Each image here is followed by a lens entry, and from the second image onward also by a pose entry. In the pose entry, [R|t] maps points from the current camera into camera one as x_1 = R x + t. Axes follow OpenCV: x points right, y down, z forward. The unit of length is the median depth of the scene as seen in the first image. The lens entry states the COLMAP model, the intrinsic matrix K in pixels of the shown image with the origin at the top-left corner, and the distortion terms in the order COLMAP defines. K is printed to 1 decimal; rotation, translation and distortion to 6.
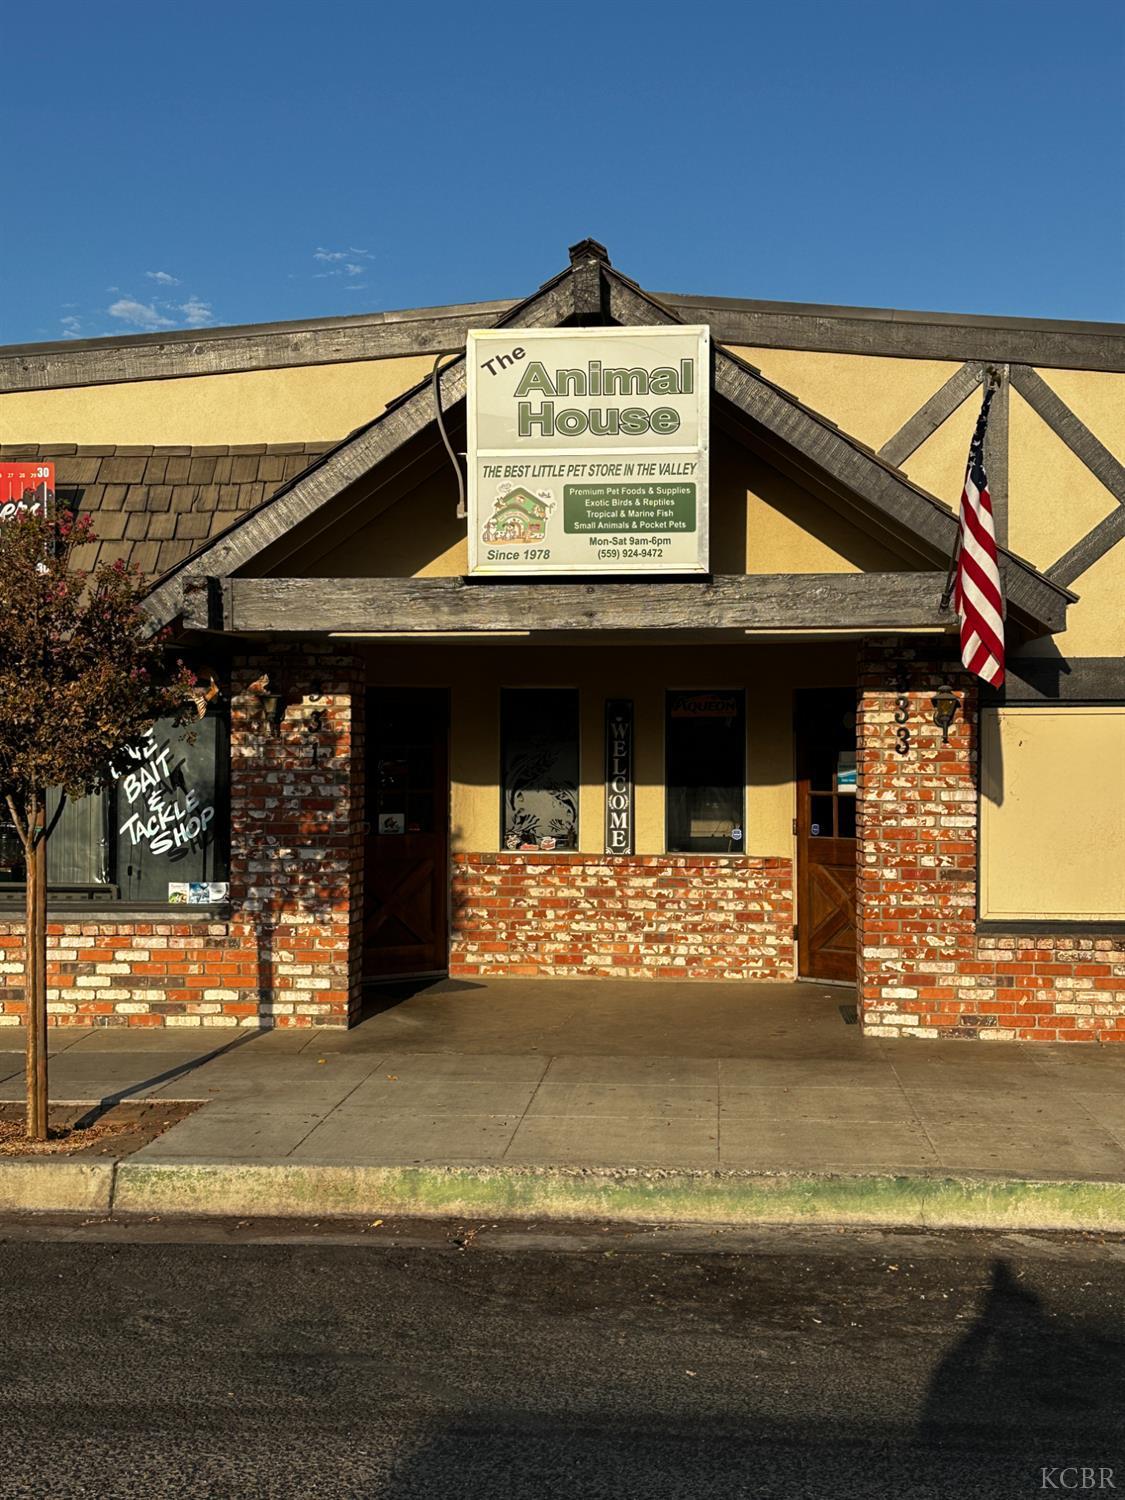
lens RADIAL K [[1928.9, 0, 561.4], [0, 1928.9, 750.5], [0, 0, 1]] dist [-0.012859, 0.000000]
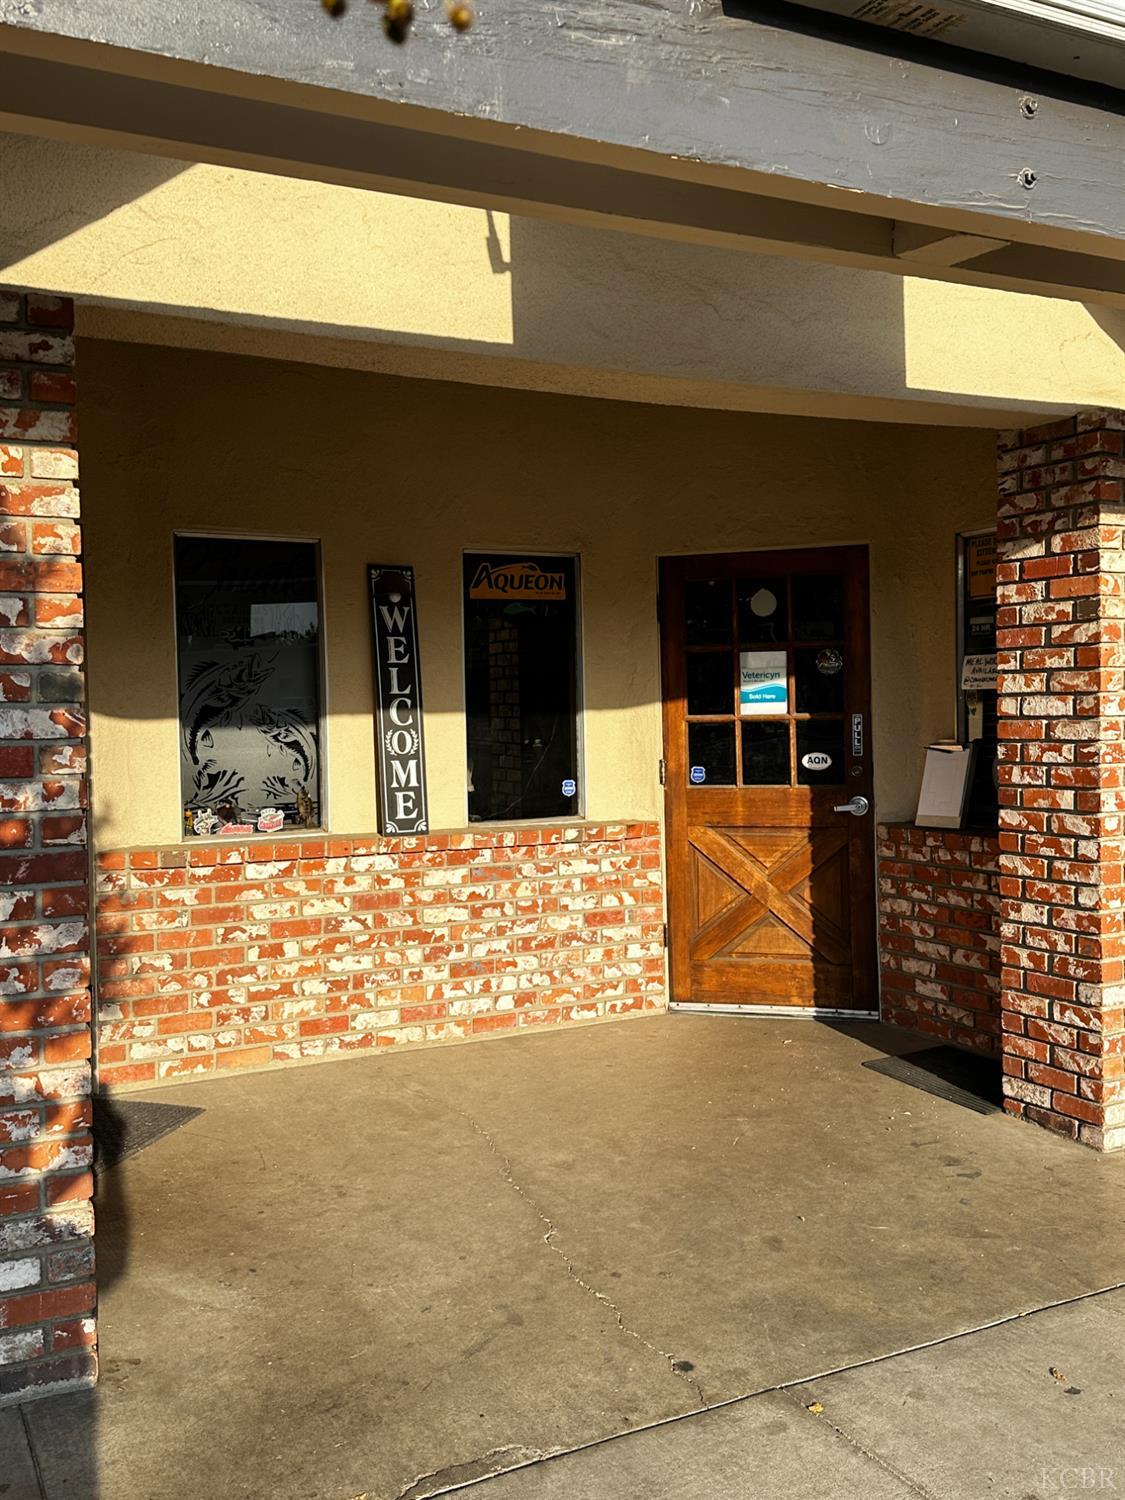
lens RADIAL K [[1338.1, 0, 565.2], [0, 1338.1, 749.2], [0, 0, 1]] dist [0.098637, -0.007404]
pose [[0.841915, -0.033872, 0.538546, -0.145839], [0.019374, 0.999282, 0.032562, 0.016703], [-0.539263, -0.016980, 0.841967, 0.636085]]
